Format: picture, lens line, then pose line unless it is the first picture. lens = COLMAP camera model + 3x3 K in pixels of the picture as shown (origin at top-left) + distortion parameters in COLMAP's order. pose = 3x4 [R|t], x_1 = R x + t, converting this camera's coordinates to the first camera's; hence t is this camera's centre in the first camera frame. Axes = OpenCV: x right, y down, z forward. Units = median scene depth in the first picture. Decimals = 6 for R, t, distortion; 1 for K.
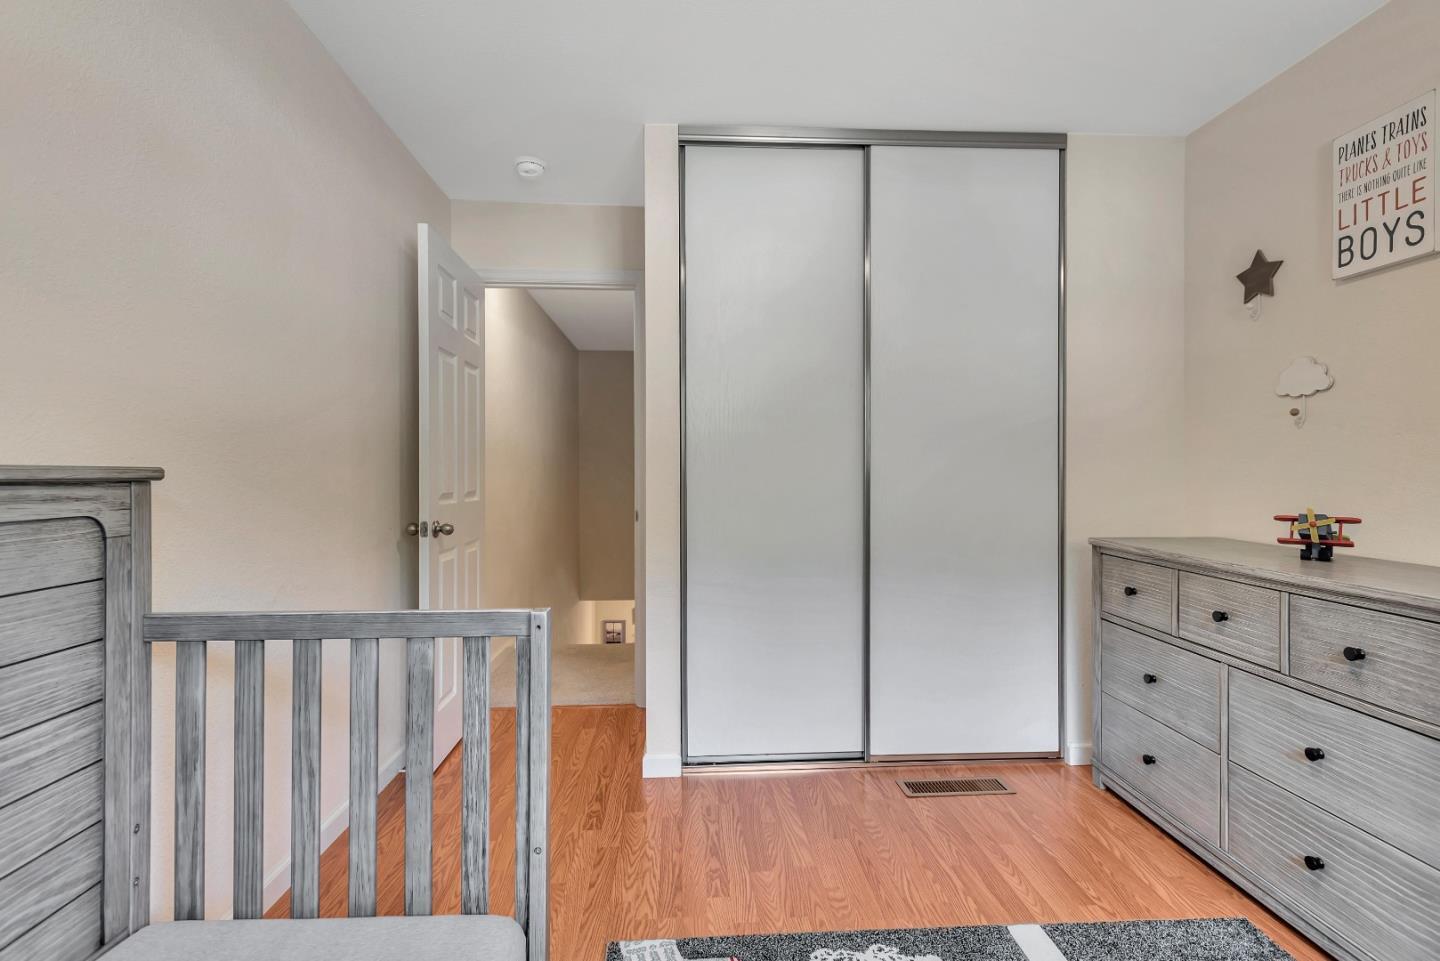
lens RADIAL K [[680.2, 0, 721.7], [0, 680.2, 486.8], [0, 0, 1]] dist [0.026589, -0.011336]
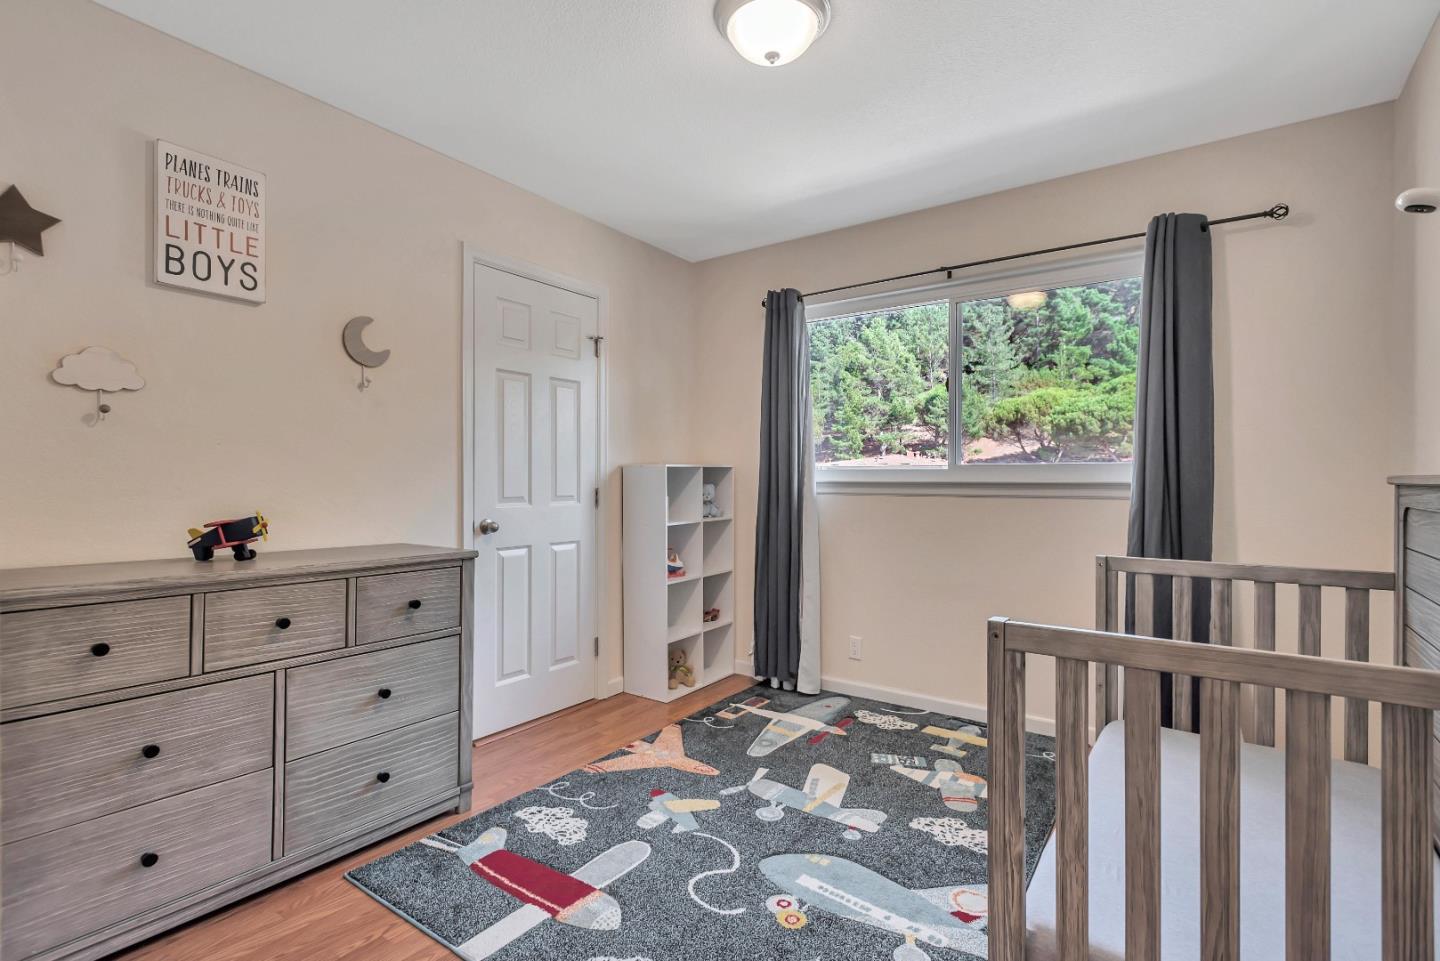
lens RADIAL K [[680.2, 0, 721.7], [0, 680.2, 486.8], [0, 0, 1]] dist [0.026589, -0.011336]
pose [[-0.778899, -0.009341, 0.627080, -0.385453], [0.007775, 0.999668, 0.024549, -0.026814], [-0.627101, 0.023997, -0.778568, 1.363490]]
